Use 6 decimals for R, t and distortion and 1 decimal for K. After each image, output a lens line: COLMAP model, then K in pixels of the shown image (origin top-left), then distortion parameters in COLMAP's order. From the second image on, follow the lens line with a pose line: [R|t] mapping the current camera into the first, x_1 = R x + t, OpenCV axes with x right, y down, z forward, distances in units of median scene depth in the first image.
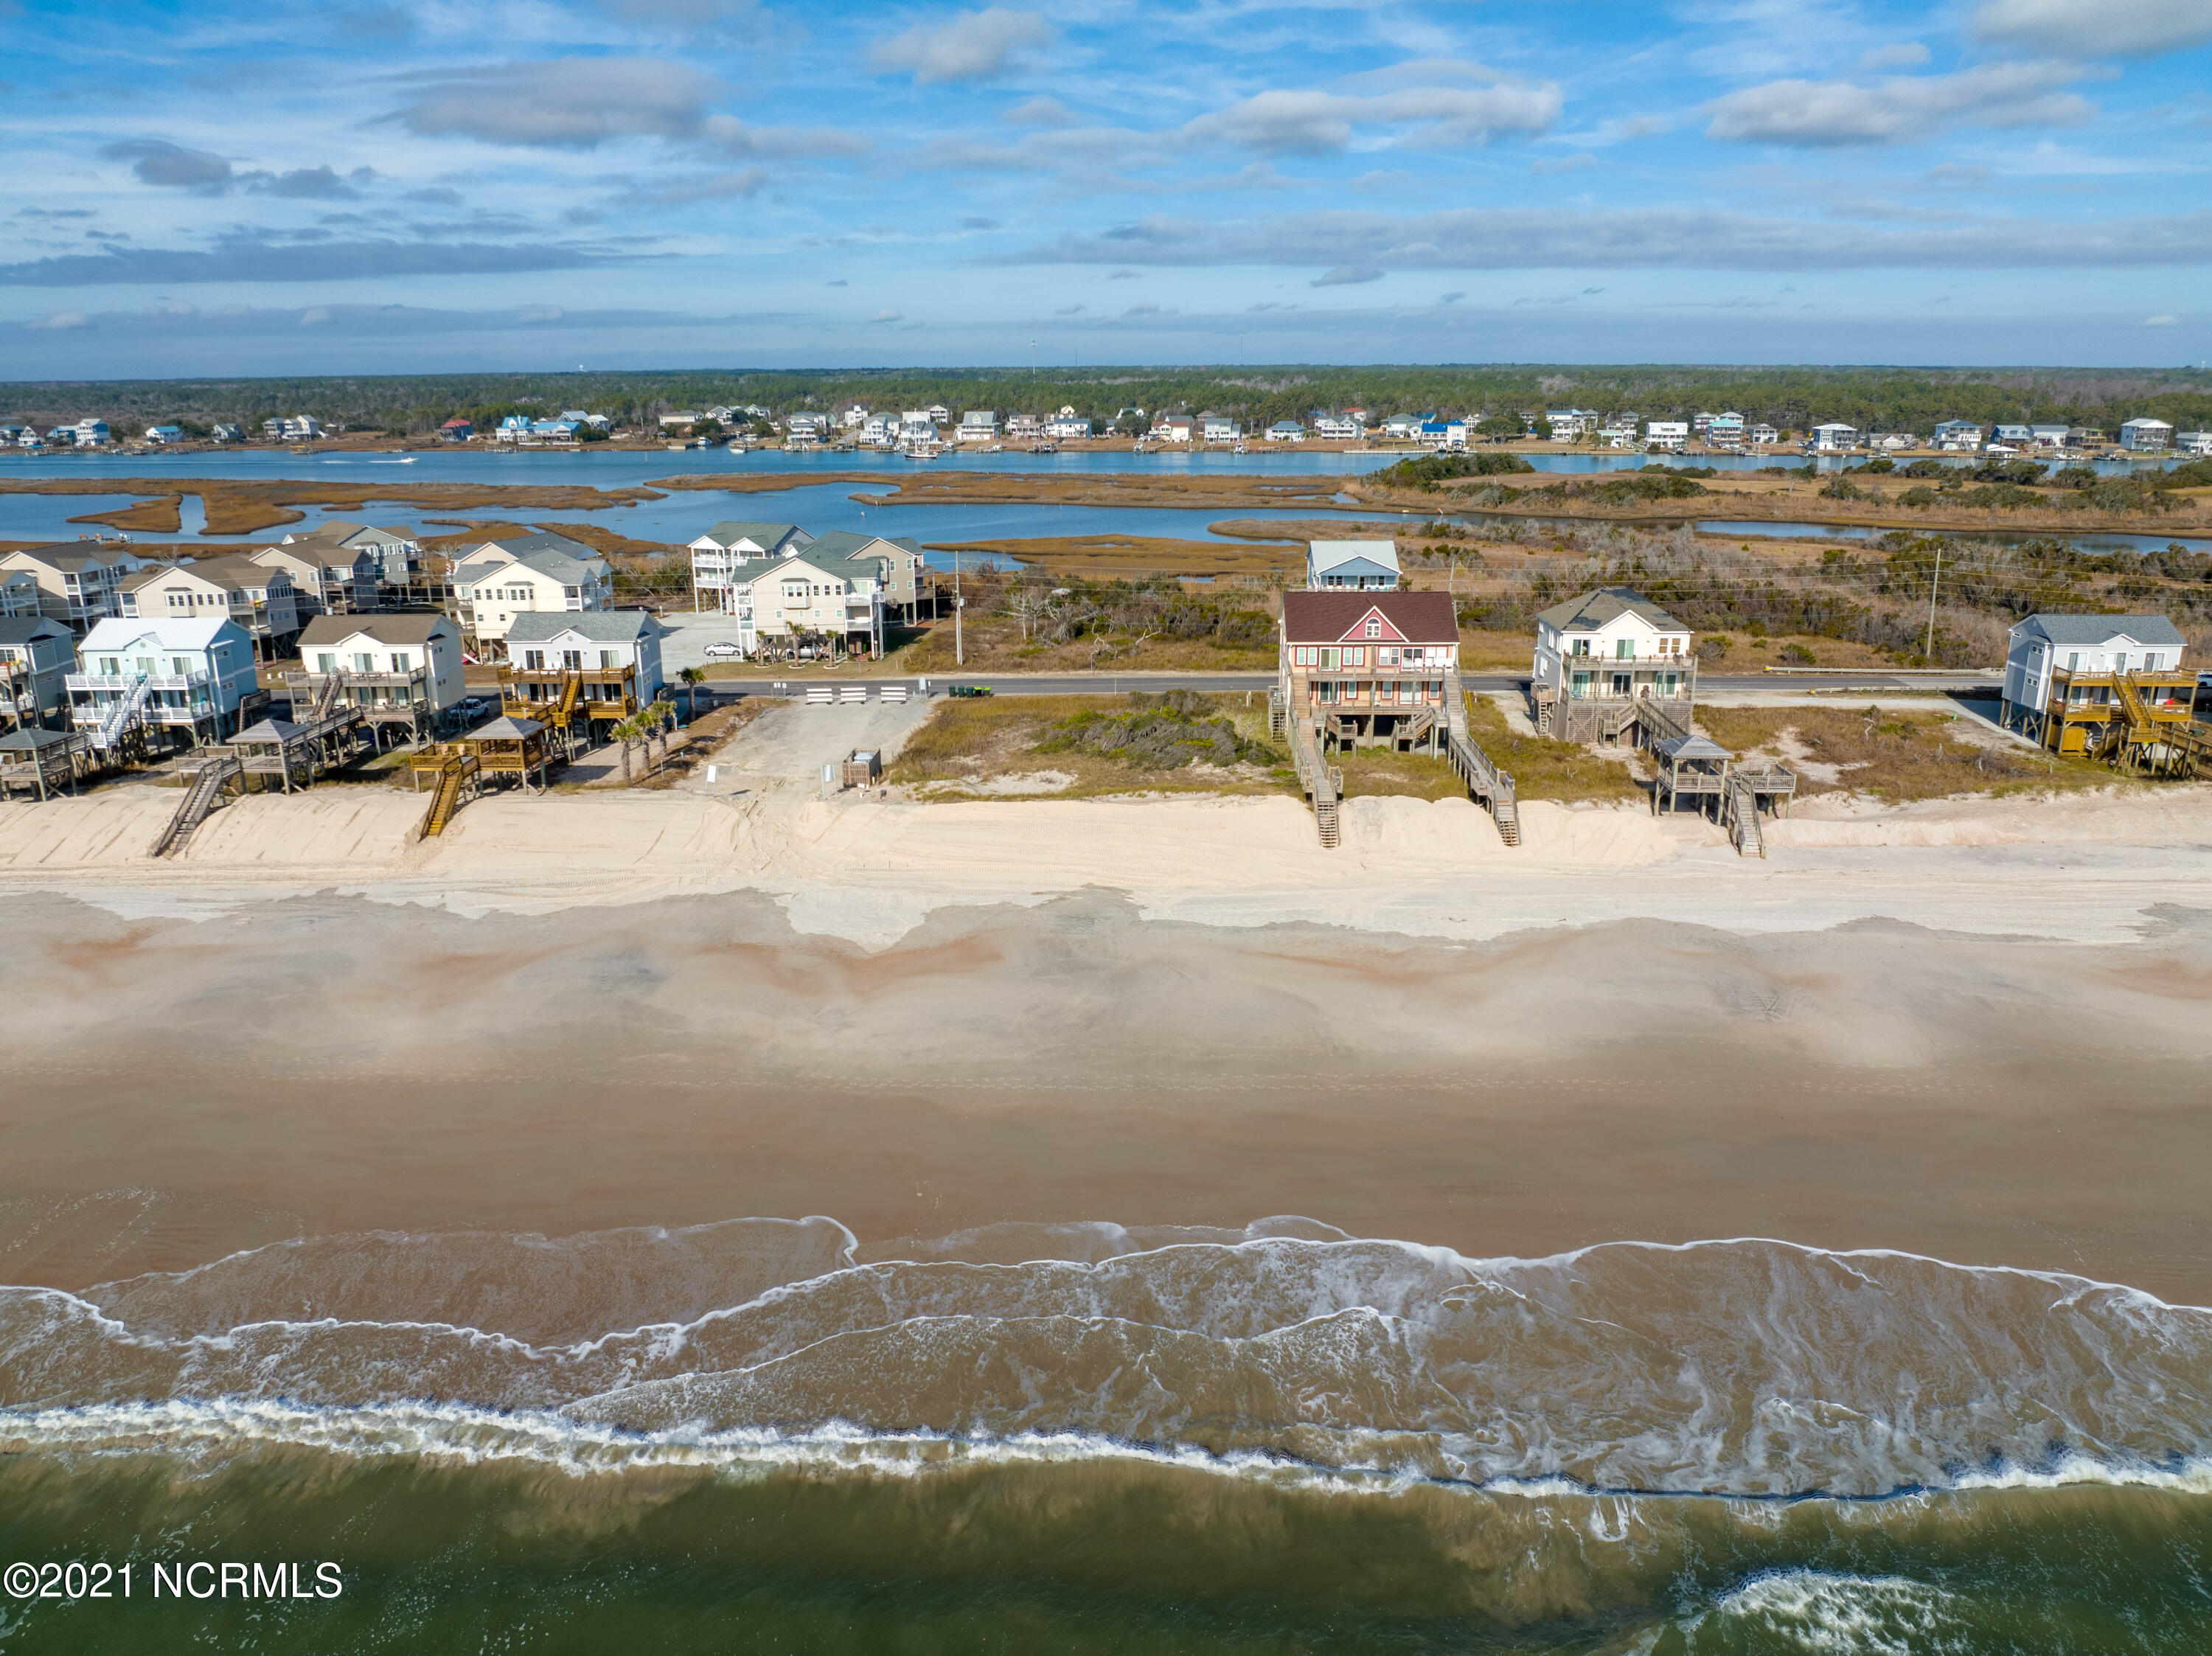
lens RADIAL K [[1562.2, 0, 1106.0], [0, 1562.2, 828.0], [0, 0, 1]] dist [-0.083013, 0.048279]
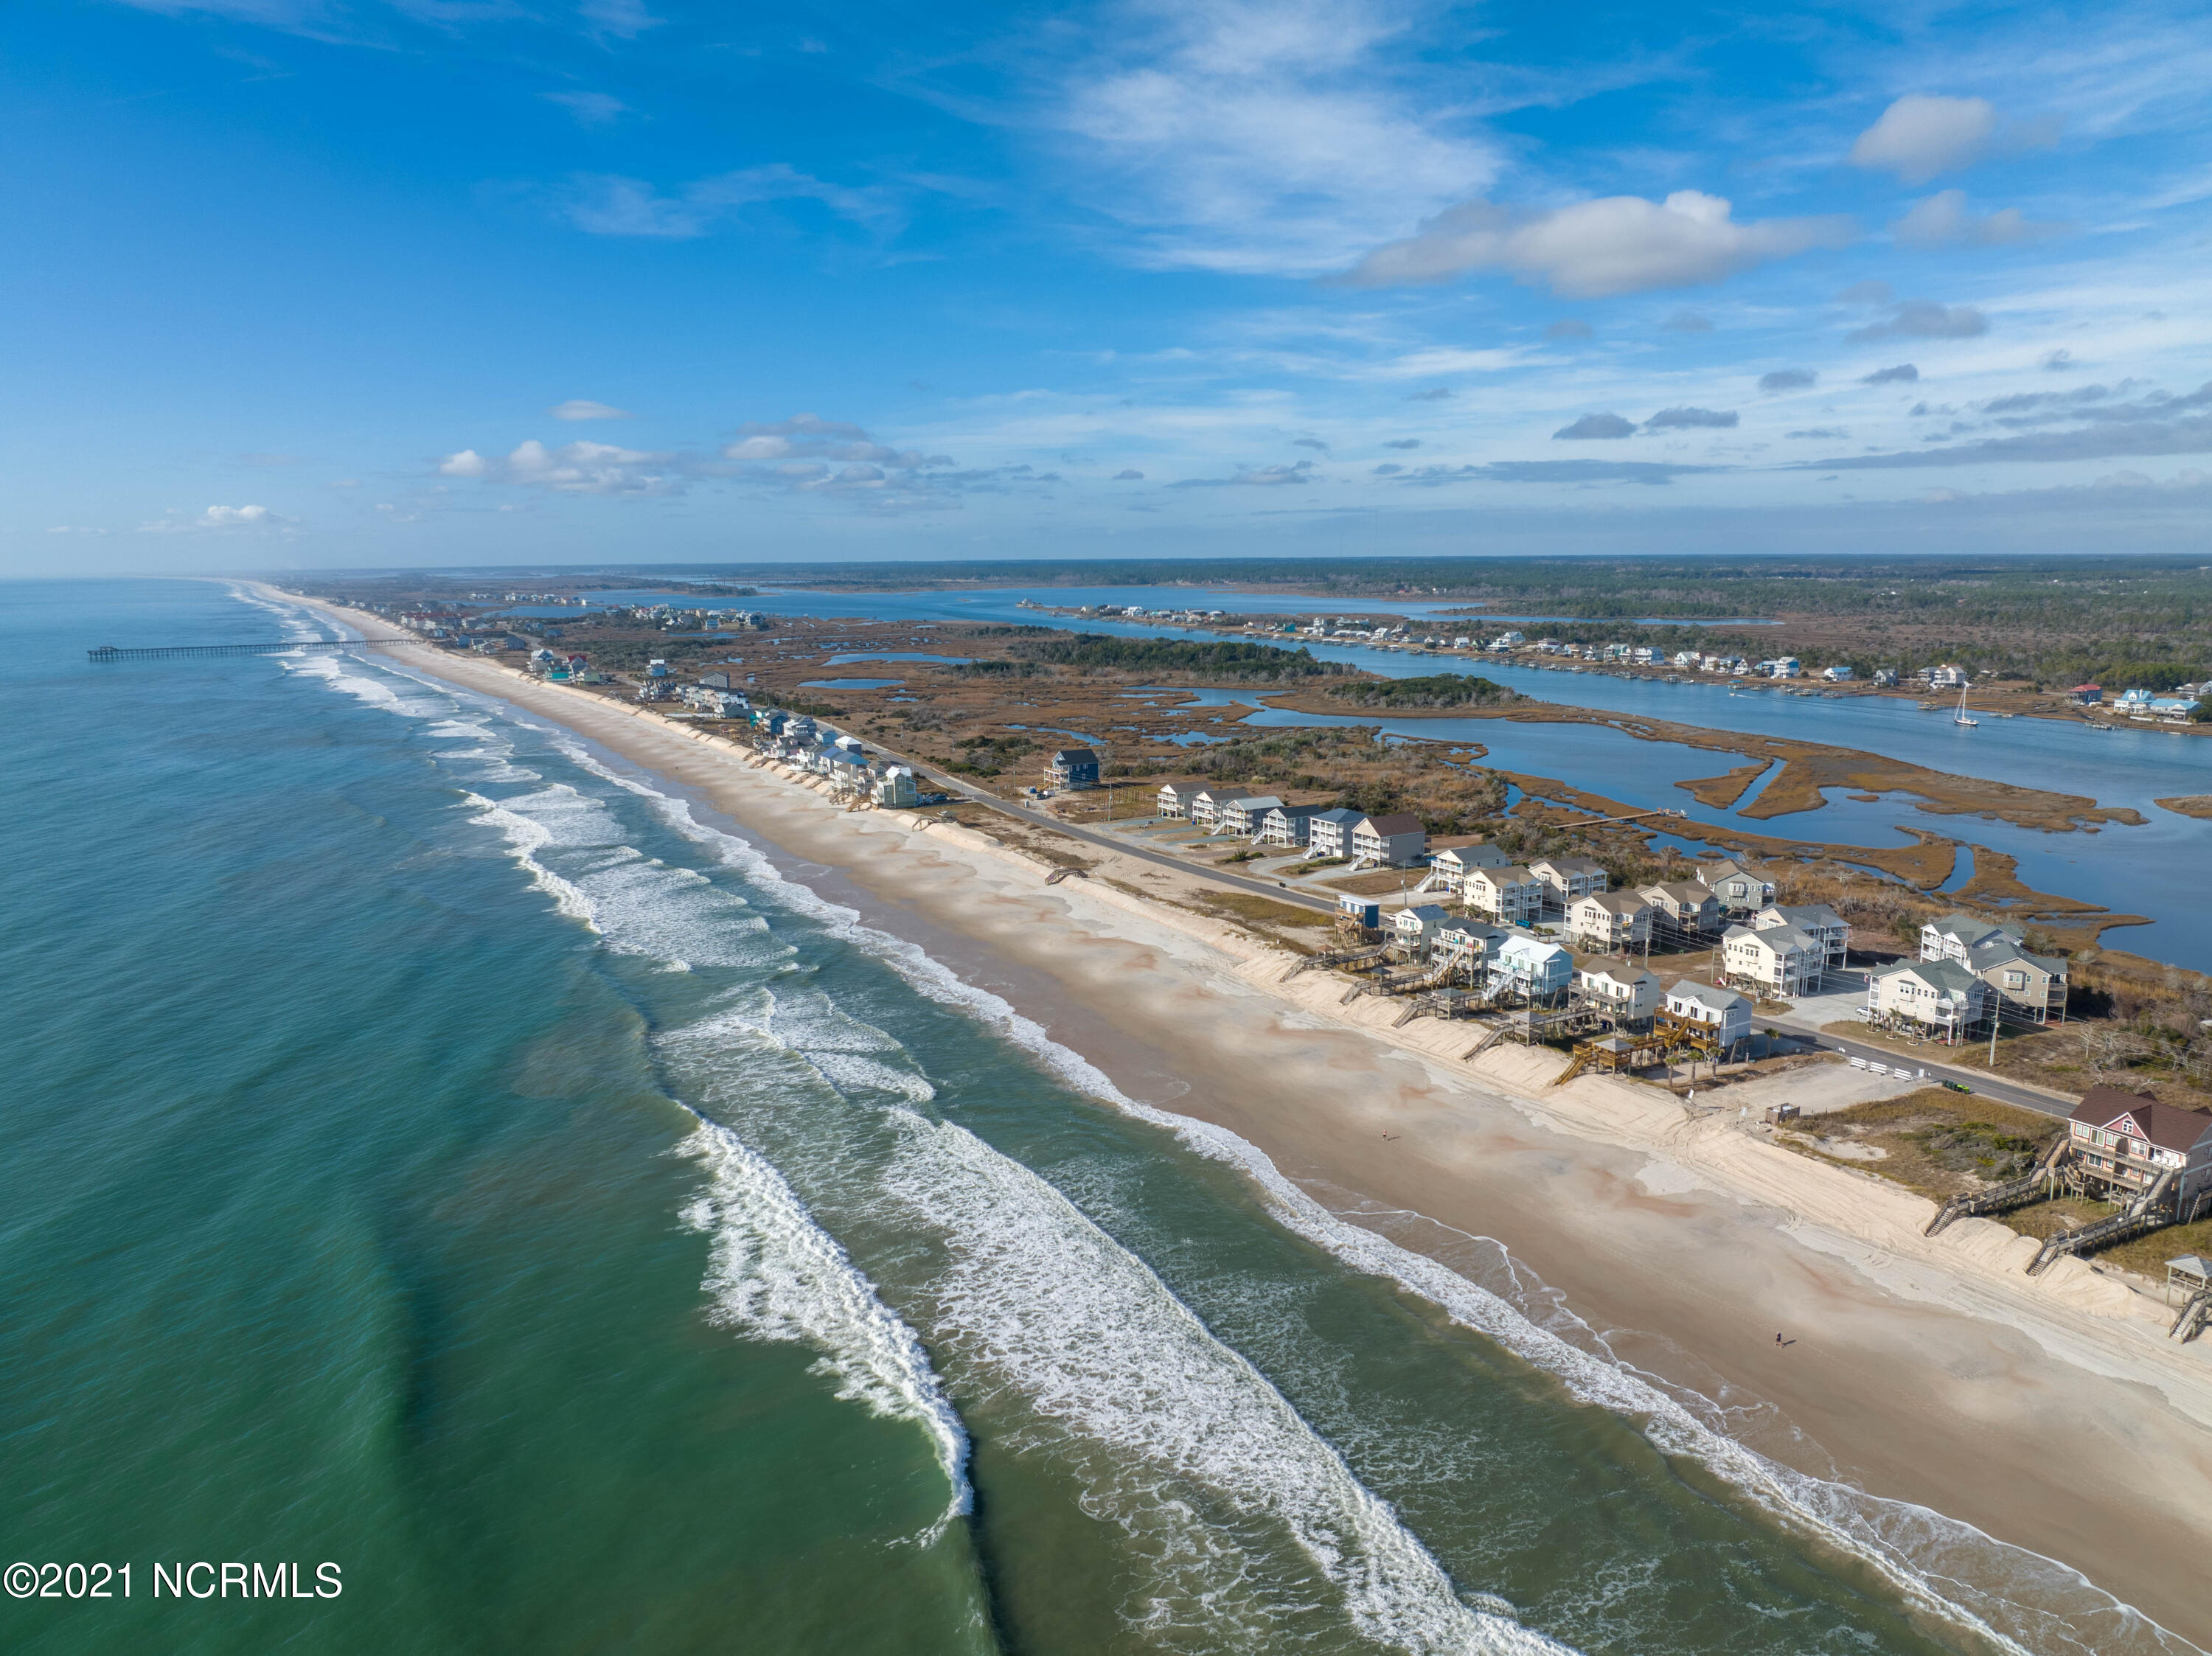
lens RADIAL K [[1562.2, 0, 1106.0], [0, 1562.2, 828.0], [0, 0, 1]] dist [-0.083013, 0.048279]
pose [[0.500055, 0.151434, -0.852651, 0.670885], [-0.236780, 0.970983, 0.033585, -0.169988], [0.832995, 0.185097, 0.521401, -0.481398]]
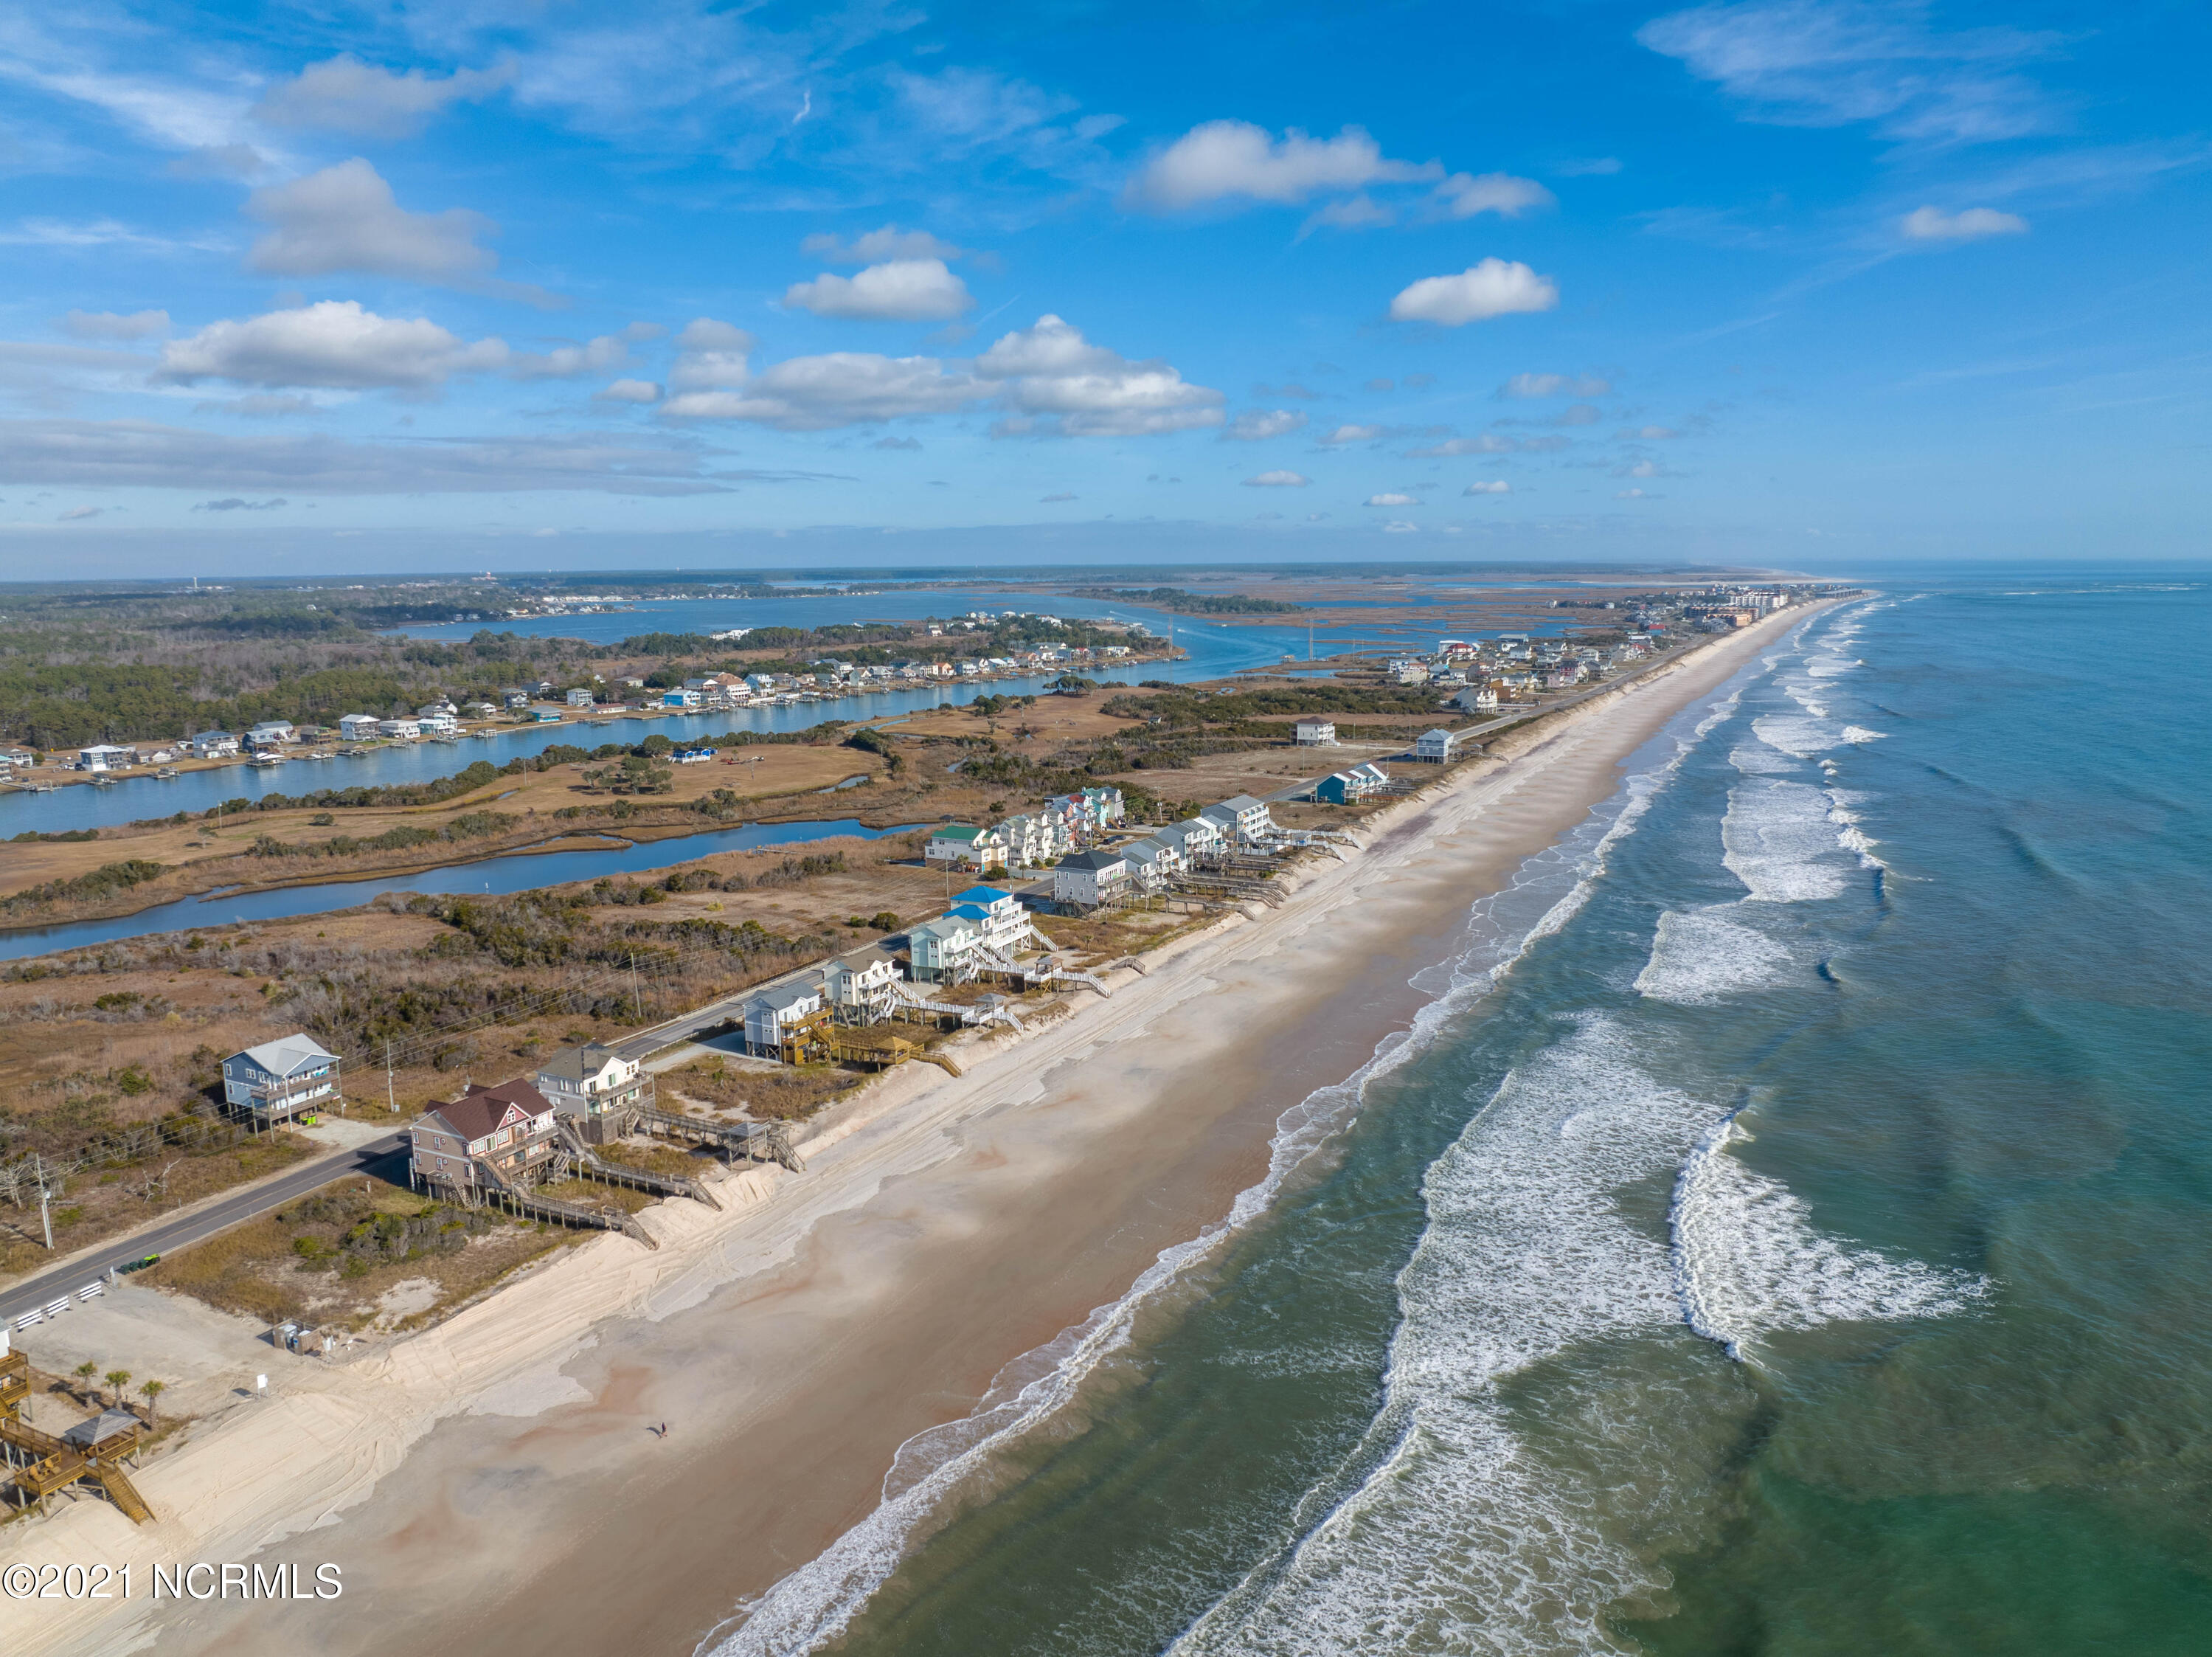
lens RADIAL K [[1562.4, 0, 1106.0], [0, 1562.4, 828.5], [0, 0, 1]] dist [-0.083013, 0.048279]
pose [[0.417012, -0.145079, 0.897248, -0.704402], [0.265059, 0.963680, 0.032629, -0.226367], [-0.869393, 0.224217, 0.440321, -0.201654]]
